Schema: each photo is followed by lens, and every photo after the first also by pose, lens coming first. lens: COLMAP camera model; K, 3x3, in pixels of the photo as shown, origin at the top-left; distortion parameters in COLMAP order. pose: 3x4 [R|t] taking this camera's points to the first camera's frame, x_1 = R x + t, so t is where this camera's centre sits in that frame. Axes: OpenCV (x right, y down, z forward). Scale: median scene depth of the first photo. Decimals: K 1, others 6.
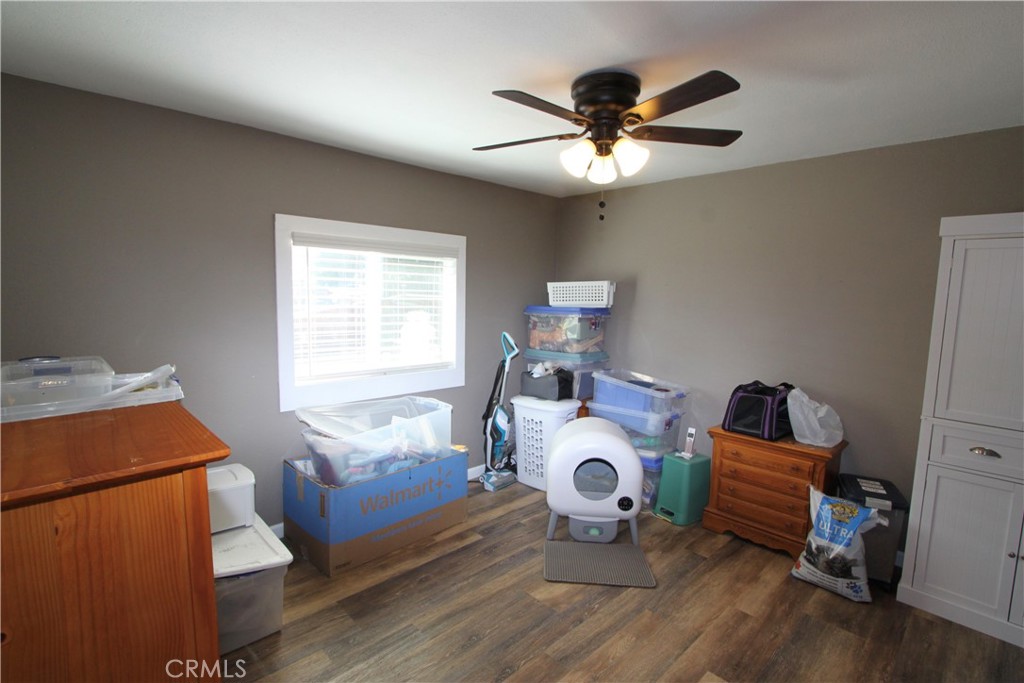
lens RADIAL K [[488.8, 0, 511.4], [0, 488.8, 355.6], [0, 0, 1]] dist [-0.000078, -0.000124]
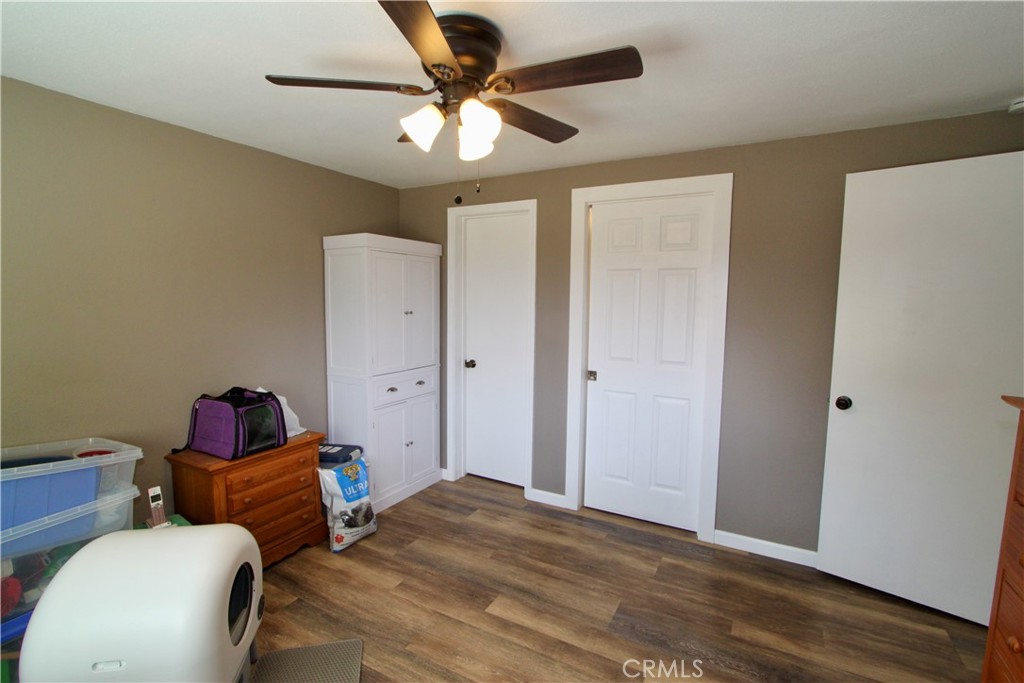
lens RADIAL K [[482.1, 0, 512.0], [0, 482.1, 341.5], [0, 0, 1]] dist [-0.000461, 0.000099]
pose [[-0.294987, -0.130452, 0.946554, -0.507844], [0.094797, 0.981753, 0.164846, -0.149970], [-0.950787, 0.138358, -0.277238, 0.914847]]
